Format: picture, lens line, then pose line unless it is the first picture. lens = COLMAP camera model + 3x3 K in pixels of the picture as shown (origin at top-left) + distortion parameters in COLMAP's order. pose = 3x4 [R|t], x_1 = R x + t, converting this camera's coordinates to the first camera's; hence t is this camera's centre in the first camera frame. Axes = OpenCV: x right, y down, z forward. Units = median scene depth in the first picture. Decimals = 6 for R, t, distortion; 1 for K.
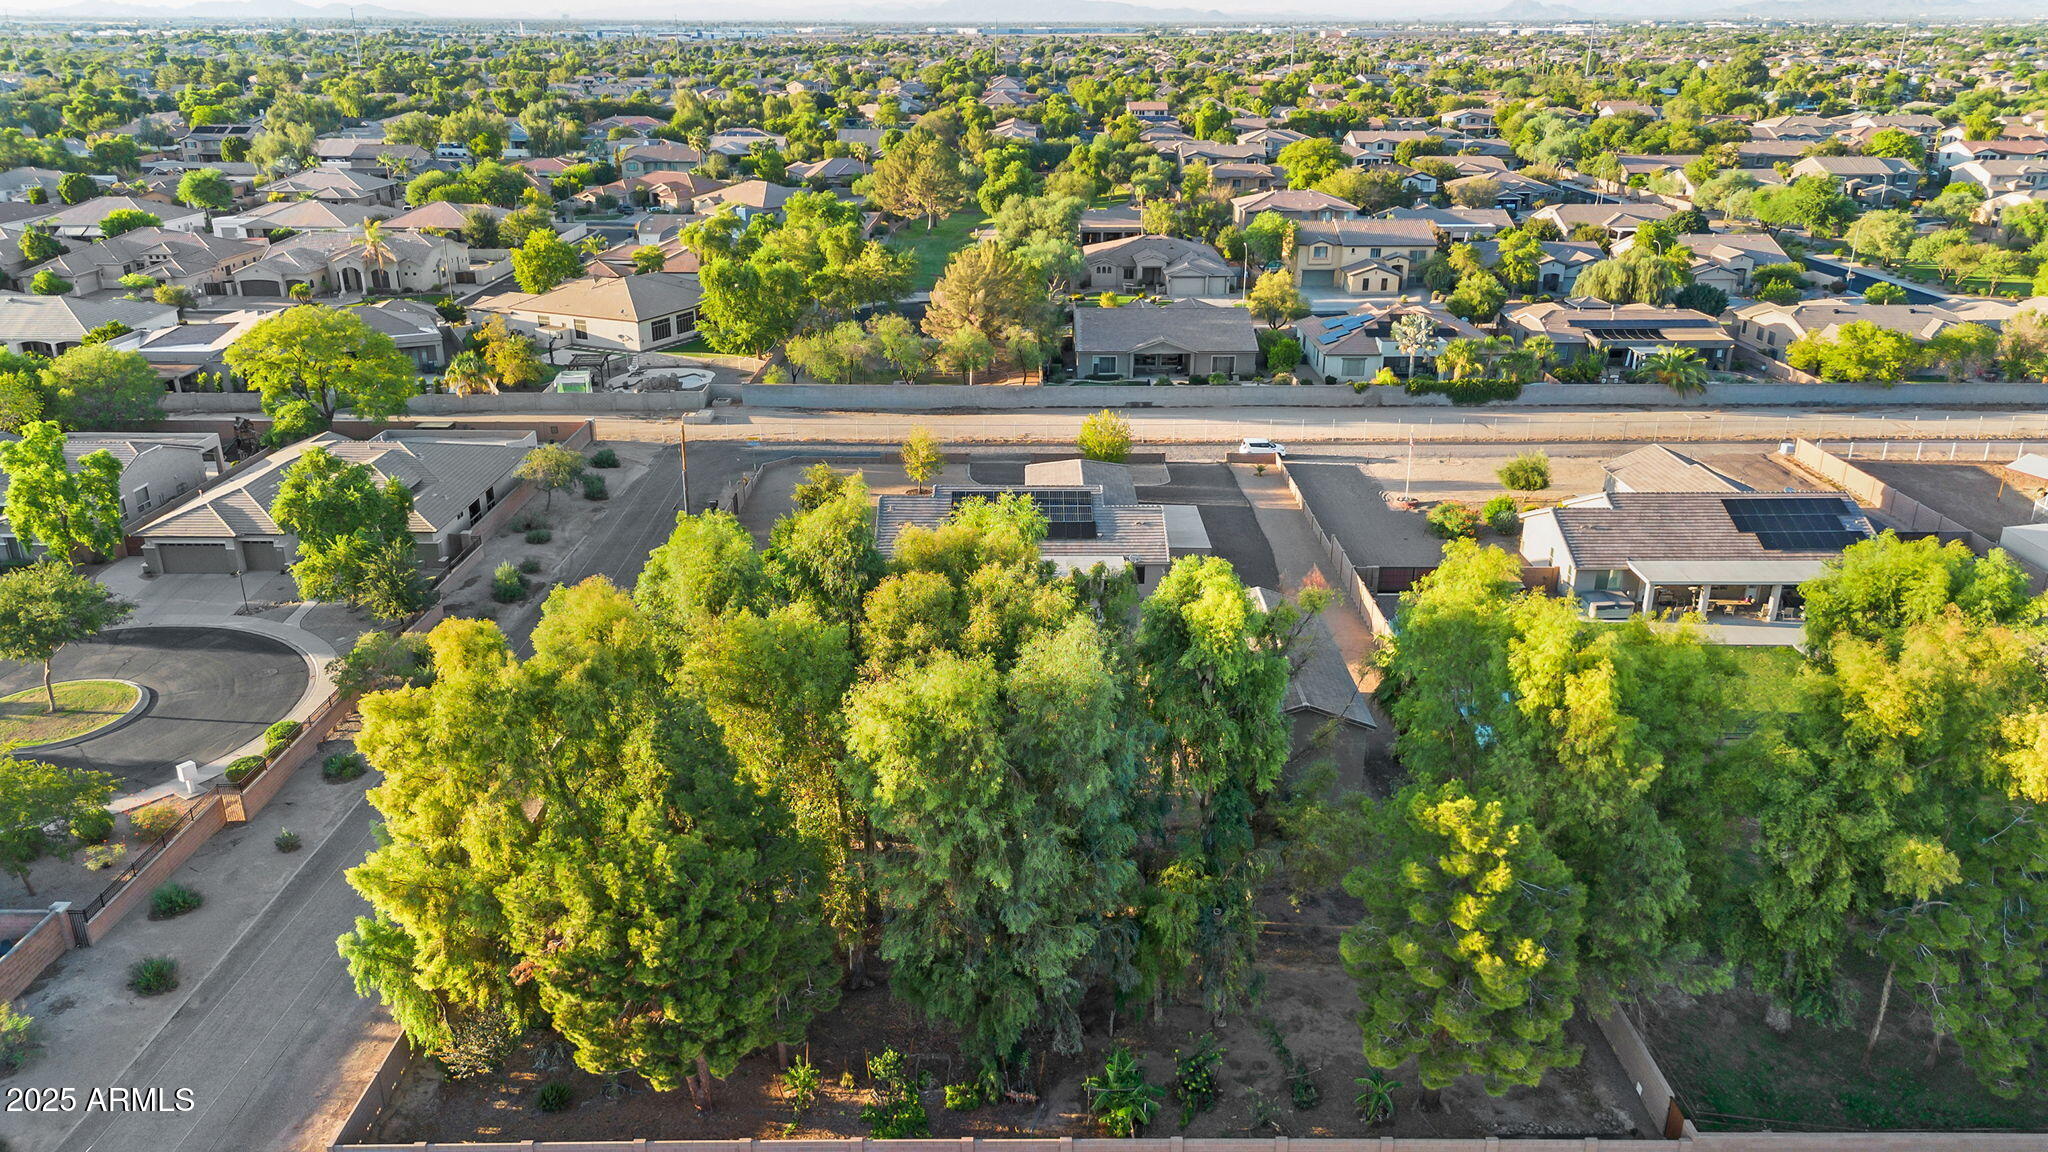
lens RADIAL K [[1439.1, 0, 1011.3], [0, 1439.1, 581.2], [0, 0, 1]] dist [0.056815, -0.080417]
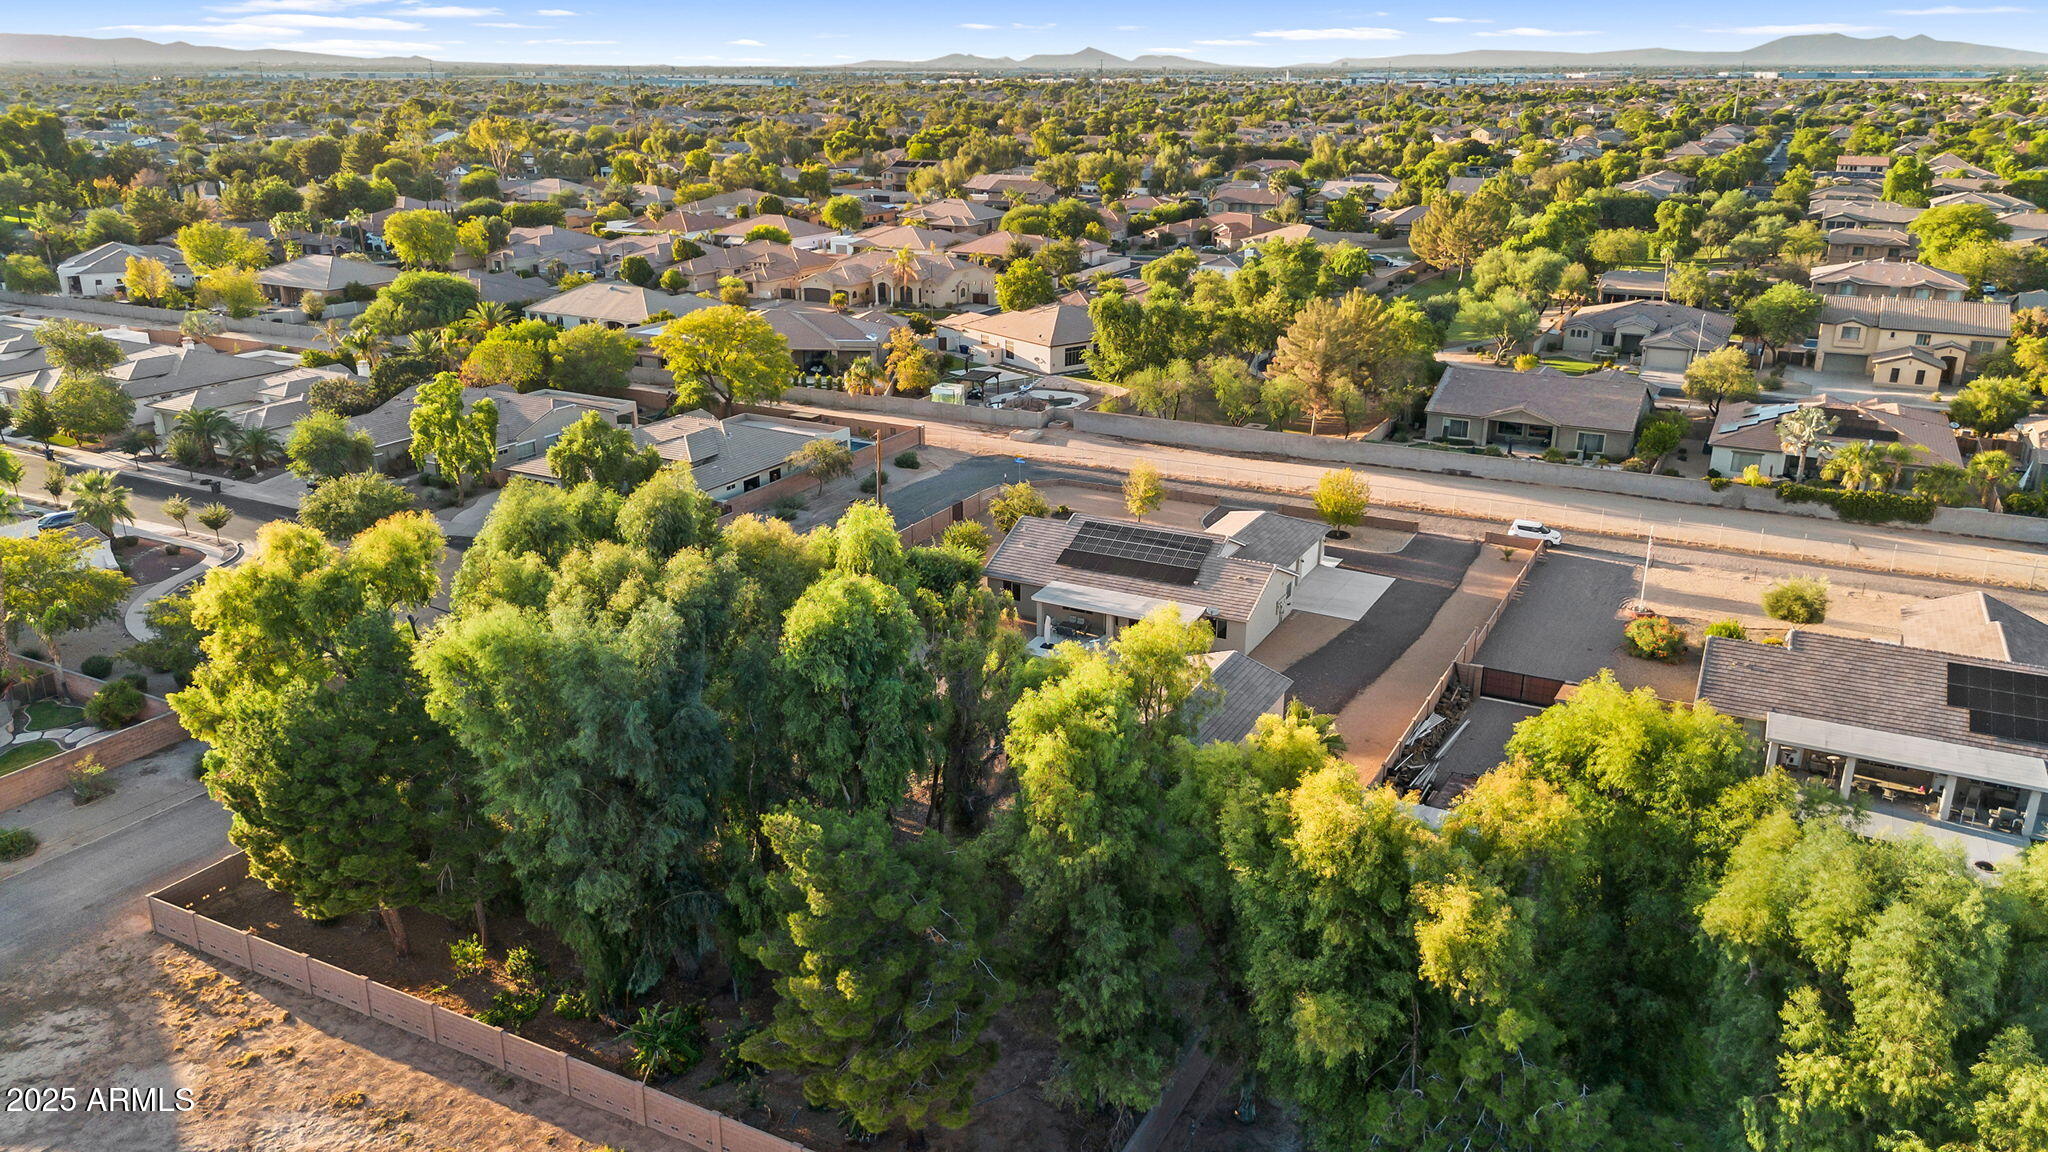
lens RADIAL K [[1439.1, 0, 1011.3], [0, 1439.1, 581.2], [0, 0, 1]] dist [0.056815, -0.080417]
pose [[0.880976, 0.155275, -0.446958, 0.238424], [-0.167771, 0.985756, 0.011772, -0.014499], [0.442420, 0.064615, 0.894477, 0.034853]]
